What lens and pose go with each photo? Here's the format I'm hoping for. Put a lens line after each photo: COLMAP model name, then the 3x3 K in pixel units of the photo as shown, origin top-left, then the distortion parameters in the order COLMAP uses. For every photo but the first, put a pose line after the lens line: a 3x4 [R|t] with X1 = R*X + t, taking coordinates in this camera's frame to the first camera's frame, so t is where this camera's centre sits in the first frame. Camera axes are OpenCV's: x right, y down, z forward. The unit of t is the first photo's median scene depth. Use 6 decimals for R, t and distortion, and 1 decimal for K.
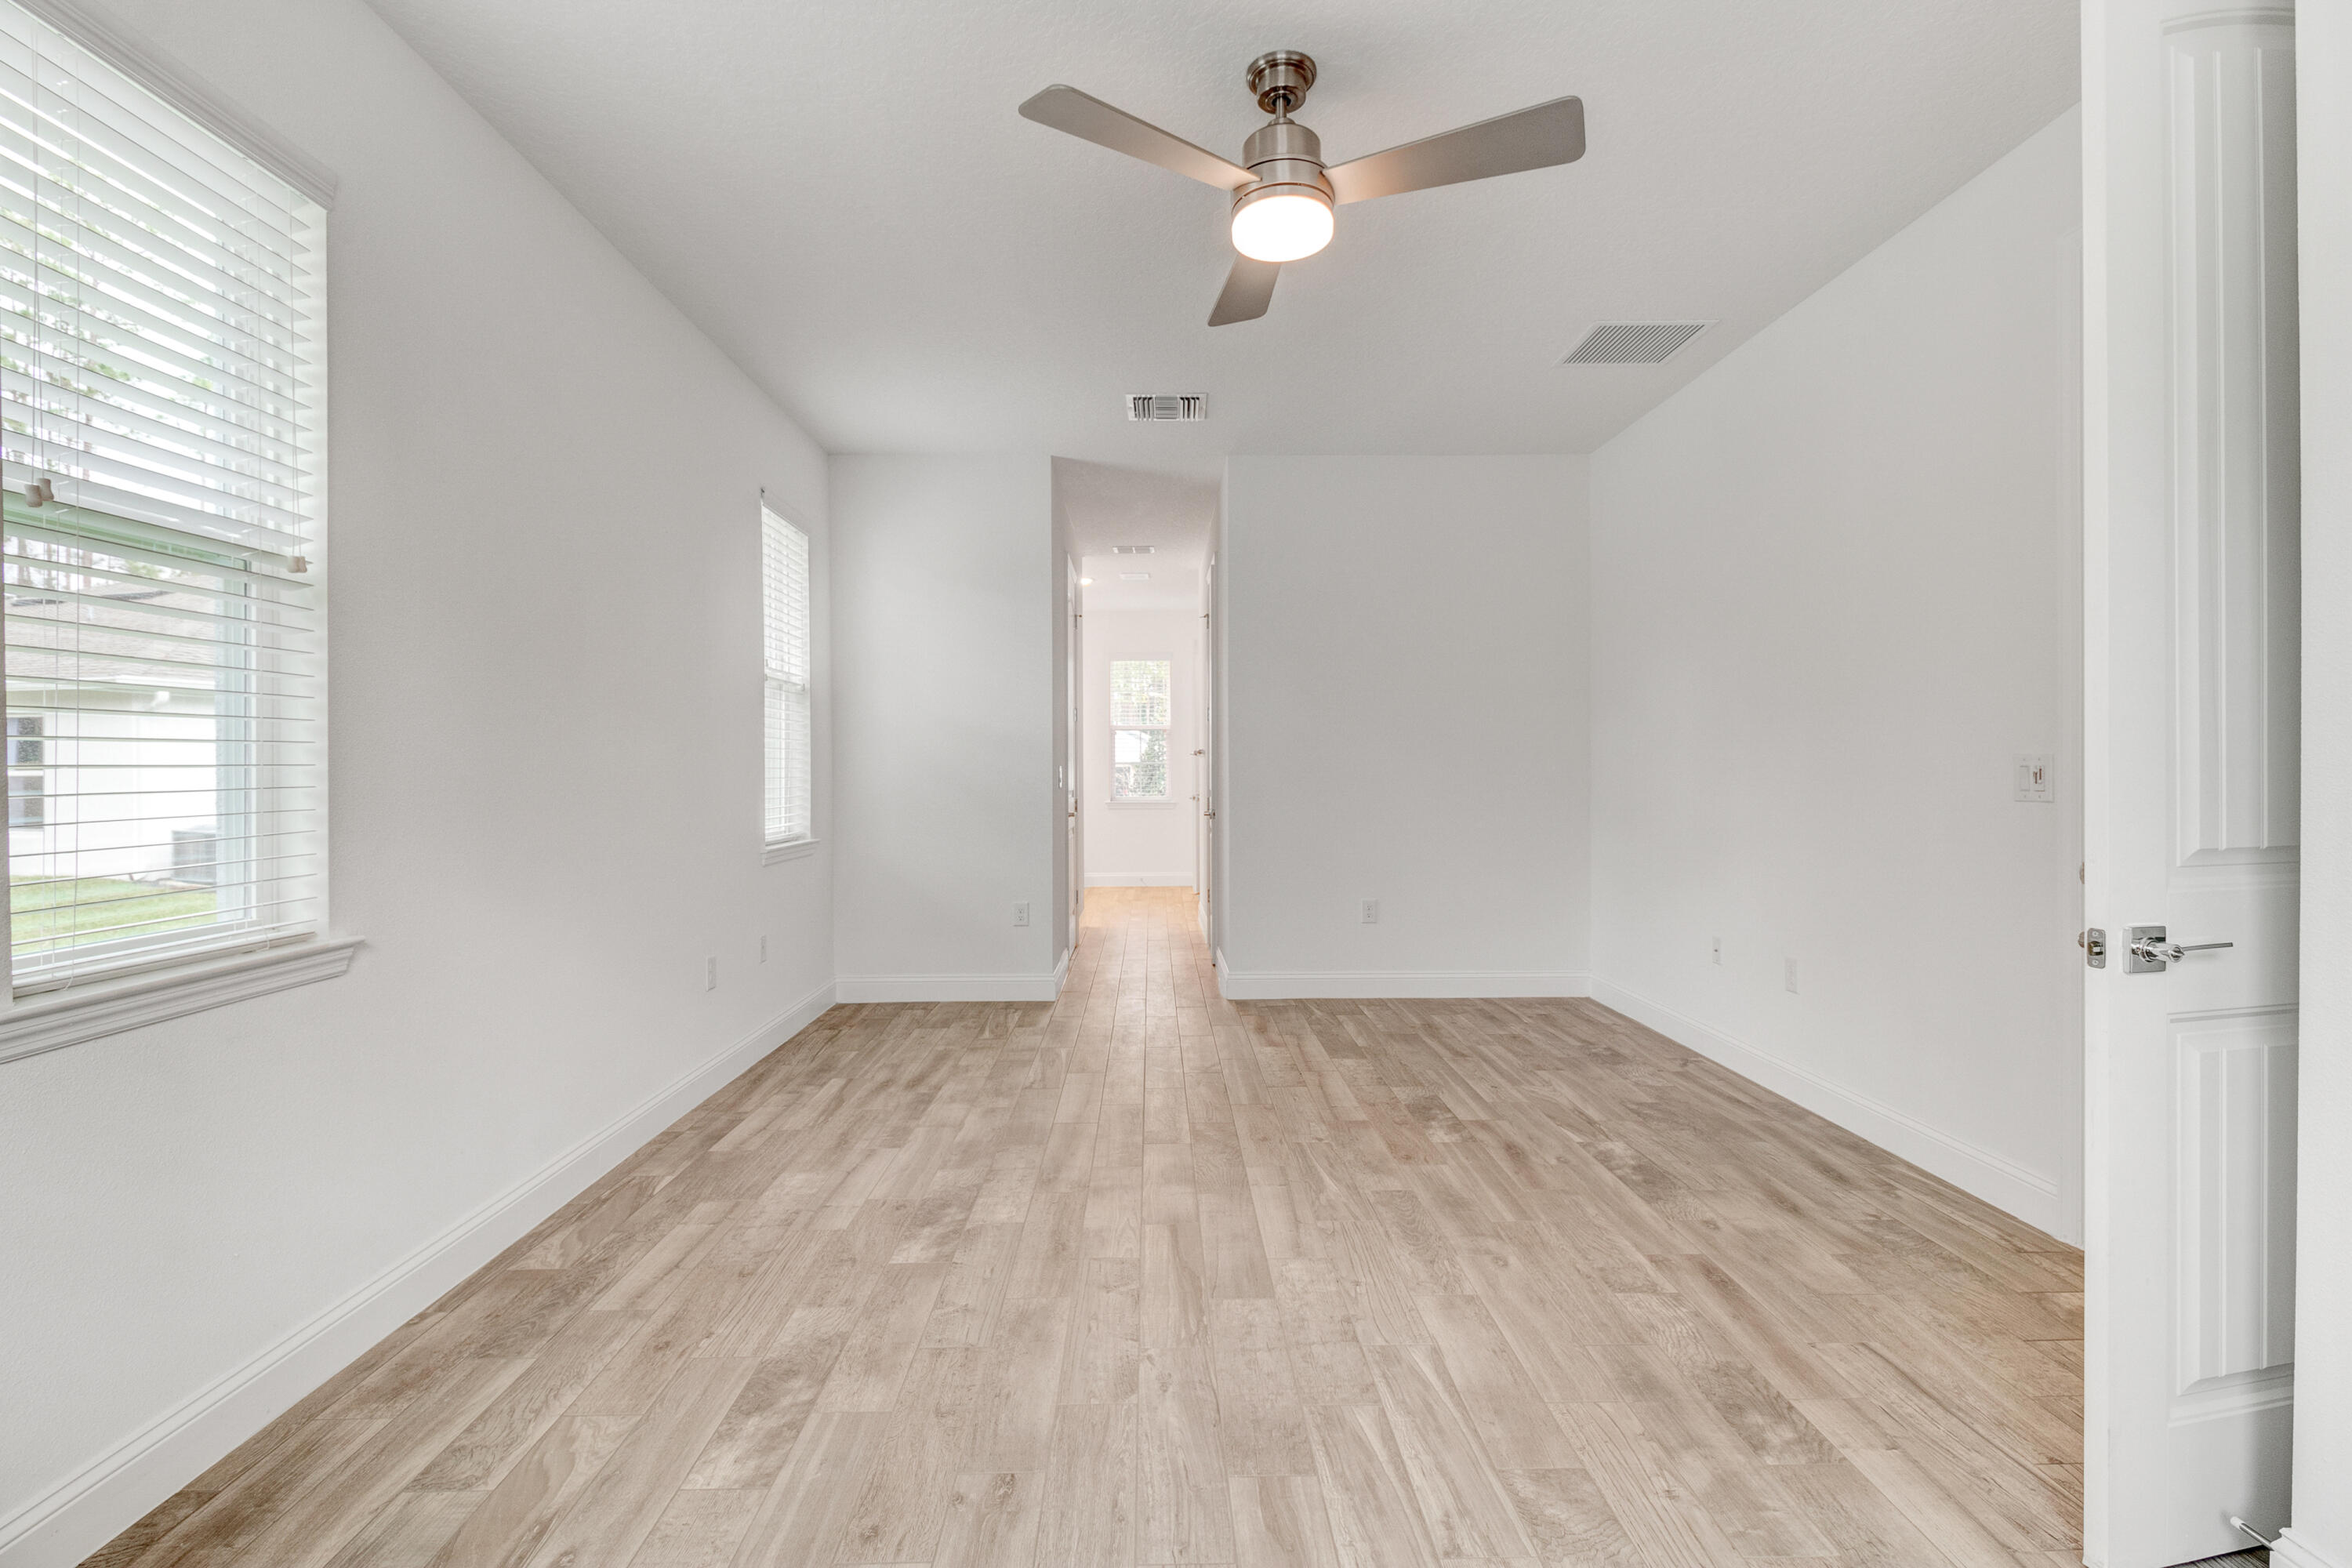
lens RADIAL K [[1100.9, 0, 1184.7], [0, 1100.9, 772.5], [0, 0, 1]] dist [0.004759, -0.000613]
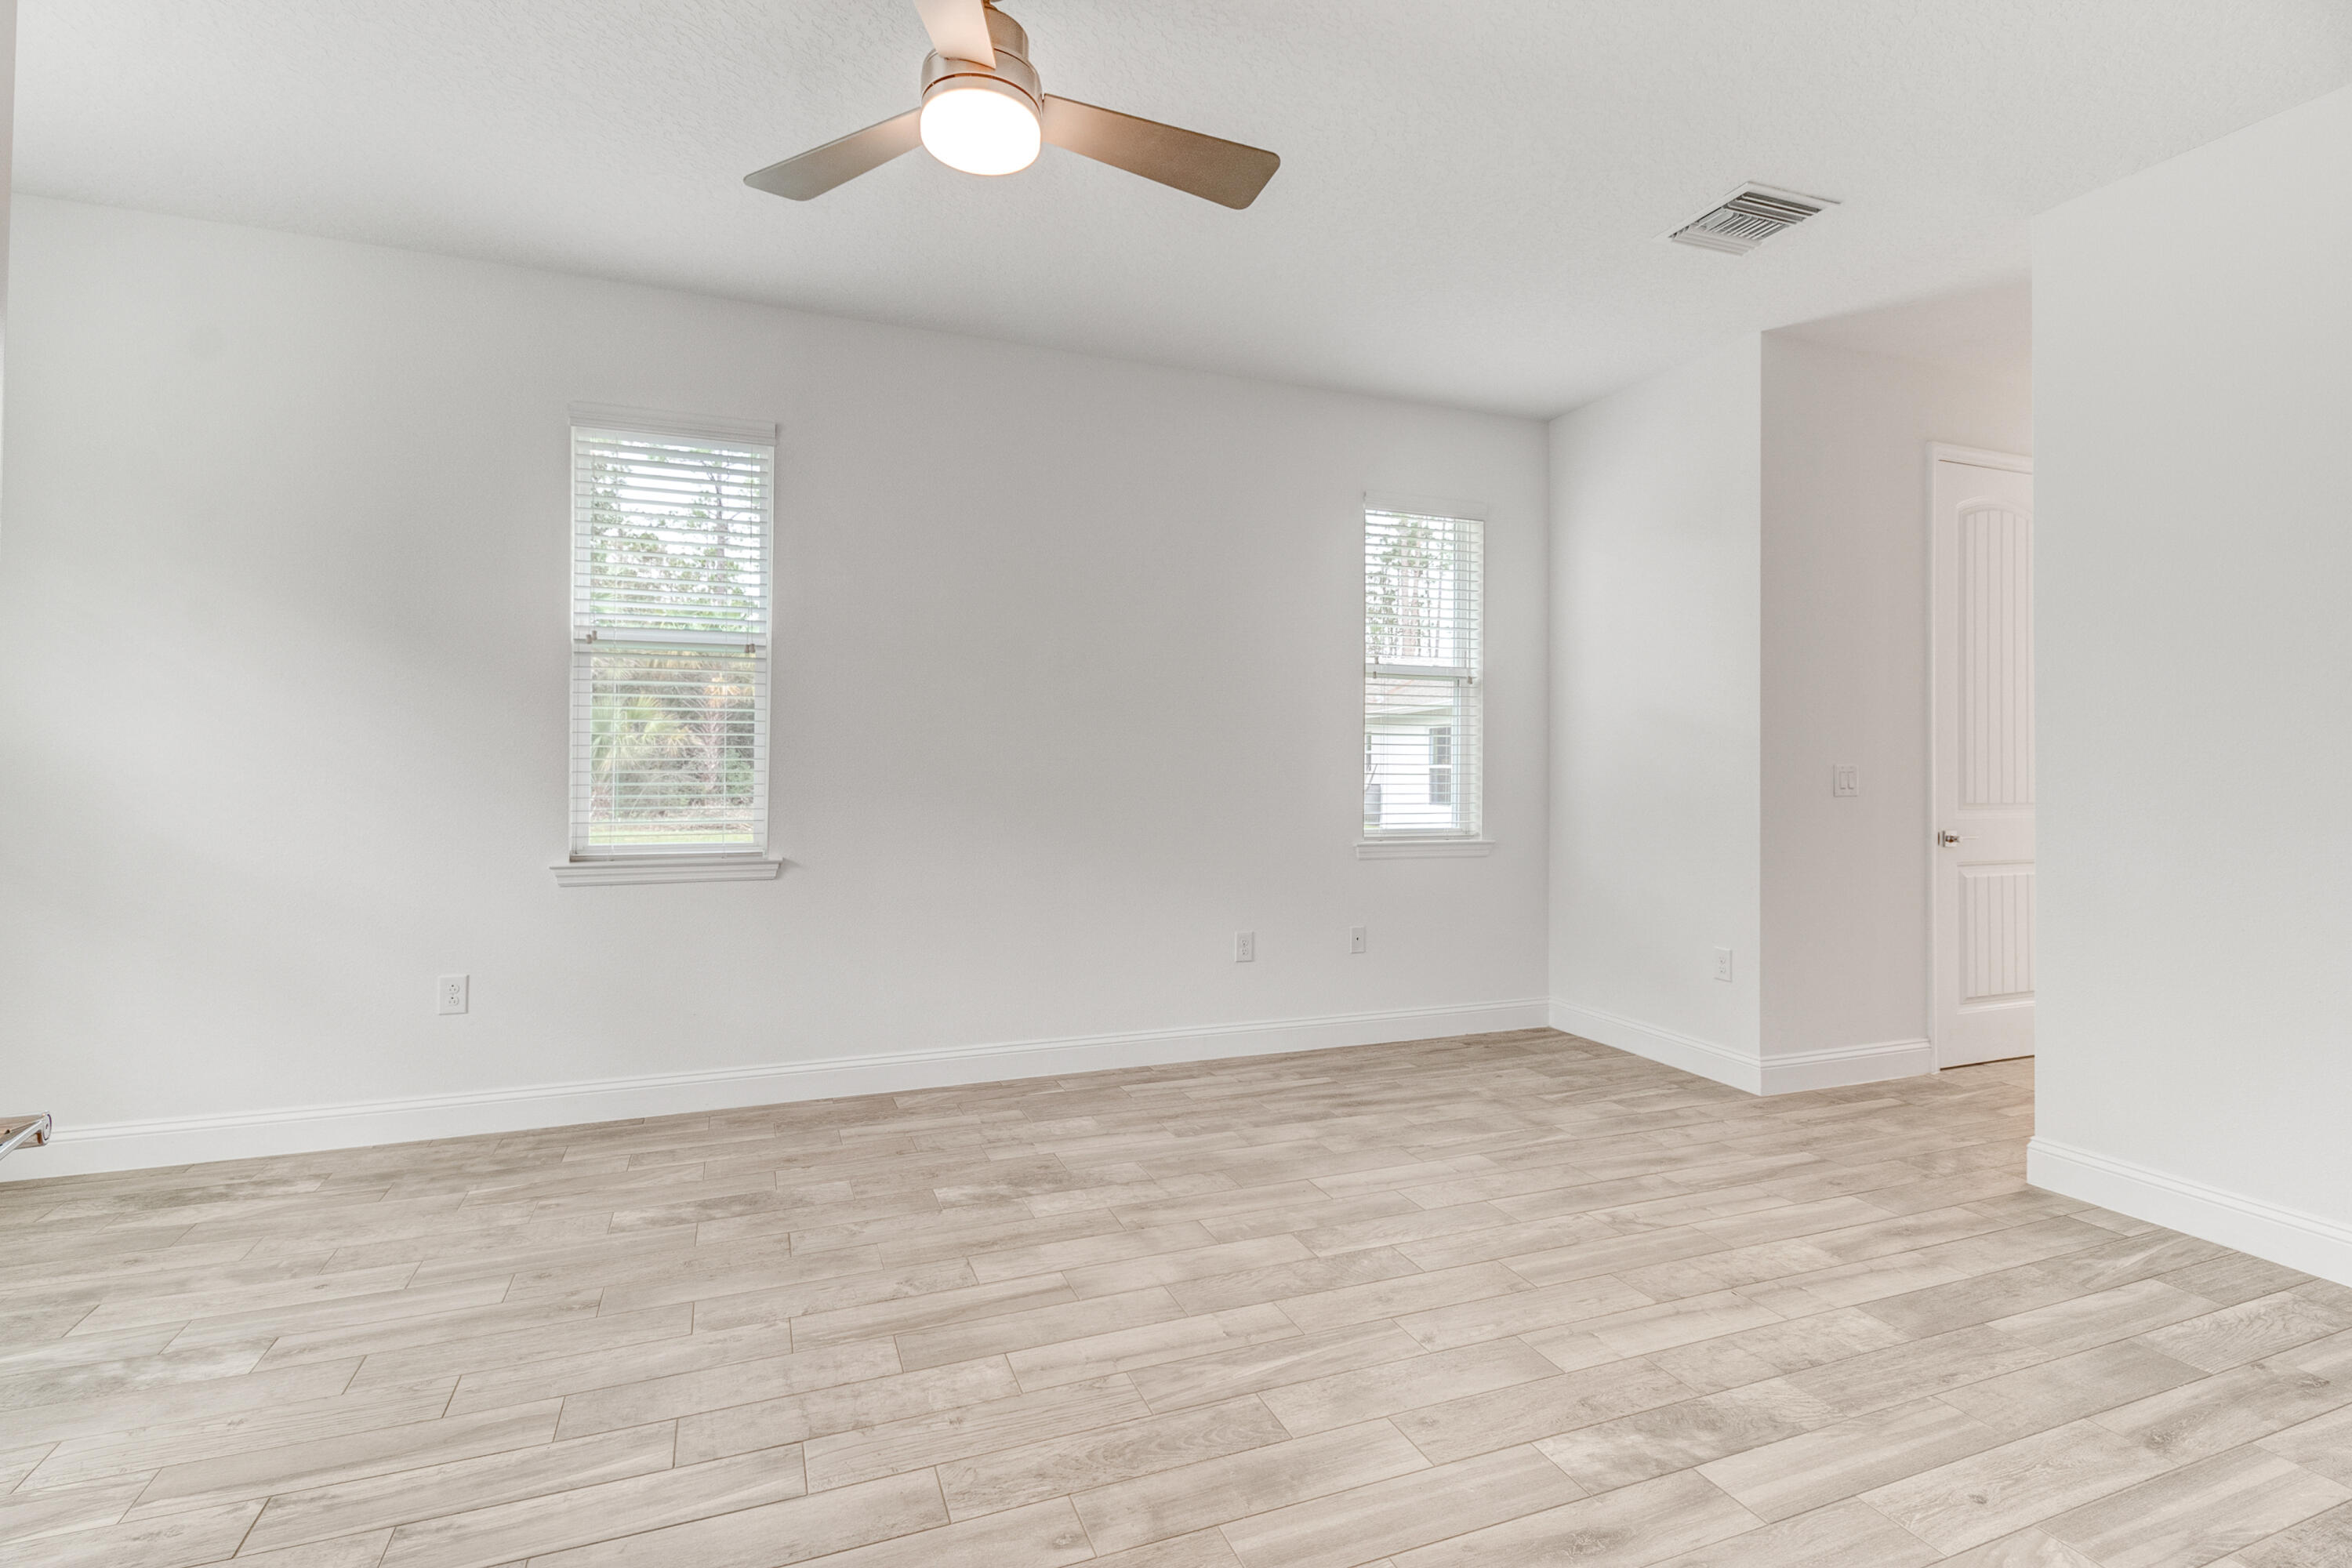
lens RADIAL K [[1100.9, 0, 1130.5], [0, 1100.9, 739.6], [0, 0, 1]] dist [0.004759, -0.000613]
pose [[0.325577, -0.011623, -0.945444, 0.777512], [-0.009995, 0.999826, -0.015734, -0.010633], [0.945463, 0.014572, 0.325405, 0.700352]]
